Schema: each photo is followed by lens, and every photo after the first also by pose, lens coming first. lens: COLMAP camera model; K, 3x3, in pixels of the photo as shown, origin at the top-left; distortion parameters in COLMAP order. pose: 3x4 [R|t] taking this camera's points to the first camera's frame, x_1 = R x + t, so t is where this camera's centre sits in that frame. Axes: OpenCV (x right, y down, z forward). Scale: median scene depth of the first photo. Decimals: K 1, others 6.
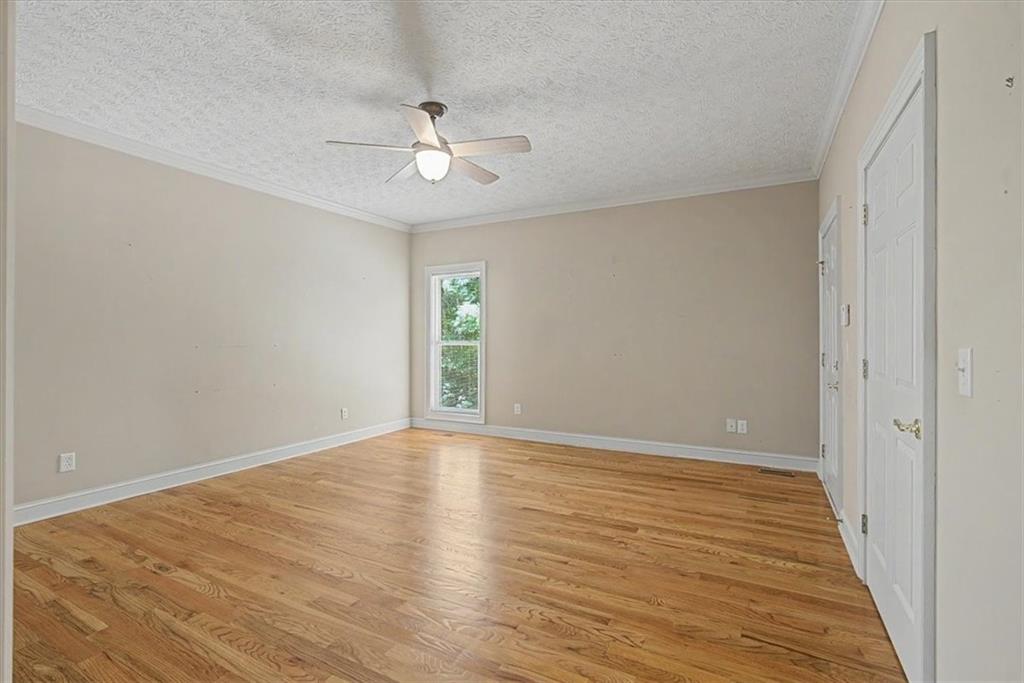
lens RADIAL K [[466.5, 0, 514.2], [0, 466.5, 340.7], [0, 0, 1]] dist [-0.007867, 0.003666]
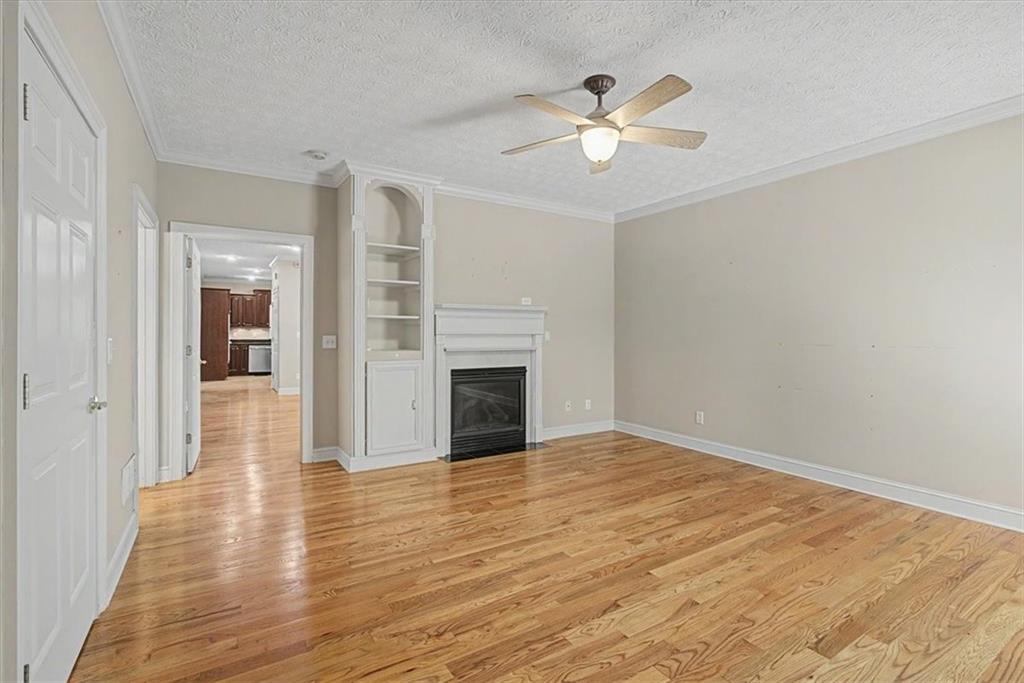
lens RADIAL K [[466.5, 0, 513.3], [0, 466.5, 335.6], [0, 0, 1]] dist [-0.007867, 0.003666]
pose [[-0.489102, 0.001944, -0.872224, 0.675610], [-0.010400, 0.999913, 0.008061, -0.010385], [0.872165, 0.013014, -0.489040, 1.249206]]
